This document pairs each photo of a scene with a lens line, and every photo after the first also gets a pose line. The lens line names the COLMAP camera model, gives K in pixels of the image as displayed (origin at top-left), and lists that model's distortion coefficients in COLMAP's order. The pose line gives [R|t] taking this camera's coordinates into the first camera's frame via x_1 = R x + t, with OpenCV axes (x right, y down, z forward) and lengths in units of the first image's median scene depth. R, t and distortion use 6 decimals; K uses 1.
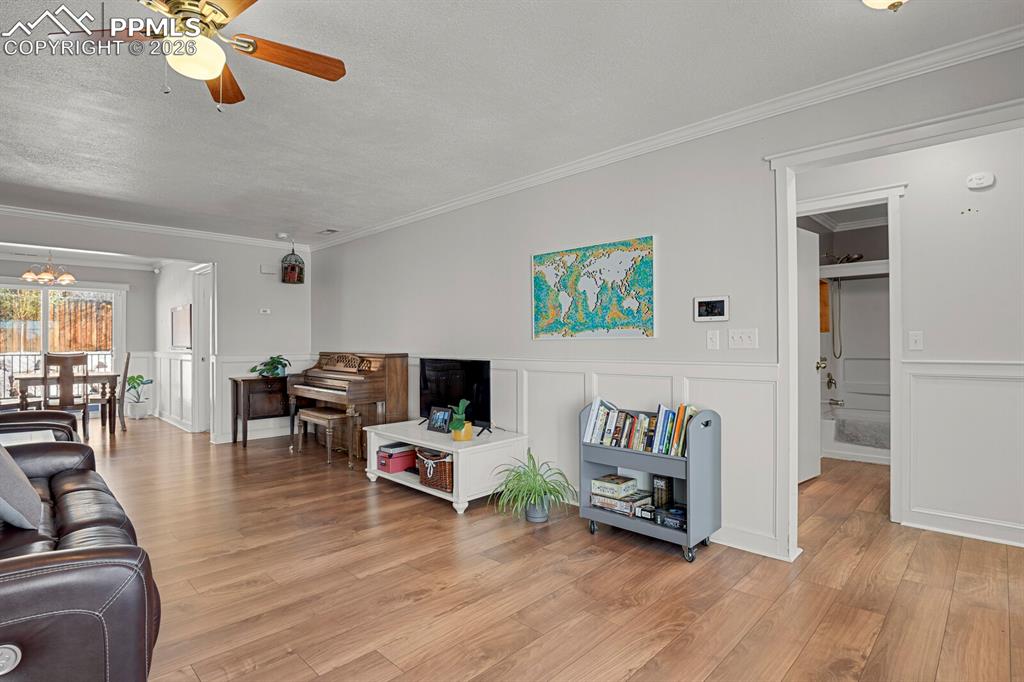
lens RADIAL K [[500.3, 0, 522.0], [0, 500.3, 340.8], [0, 0, 1]] dist [-0.025760, -0.001422]
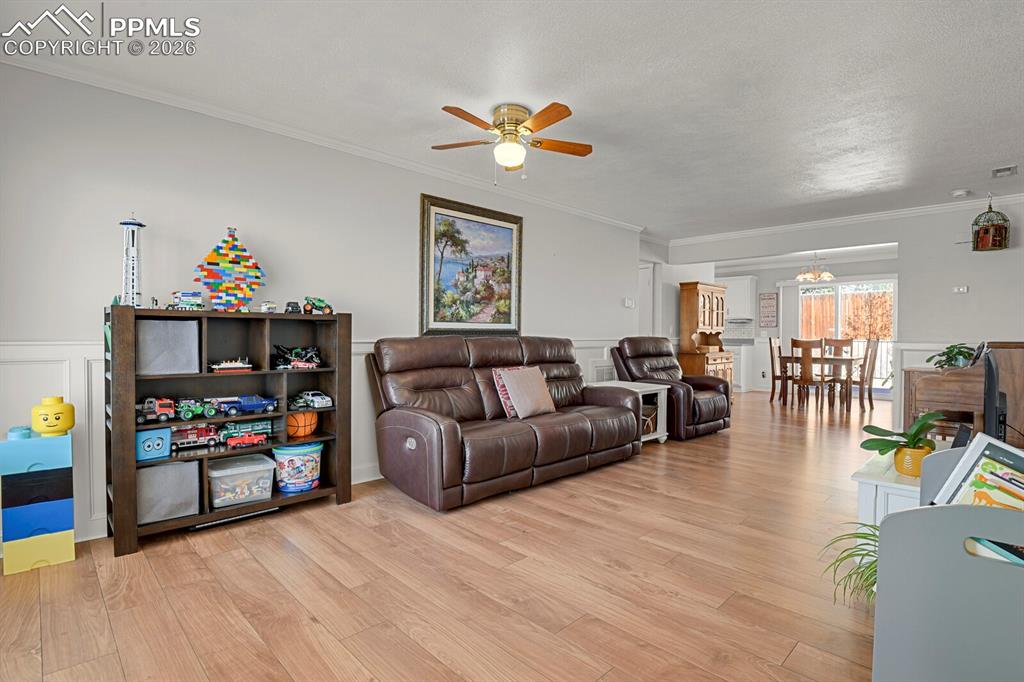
lens RADIAL K [[500.3, 0, 522.0], [0, 500.3, 340.8], [0, 0, 1]] dist [-0.025760, -0.001422]
pose [[-0.010368, 0.017499, -0.999793, 0.671623], [-0.001506, 0.999845, 0.017516, 0.025387], [0.999945, 0.001688, -0.010340, 0.671598]]
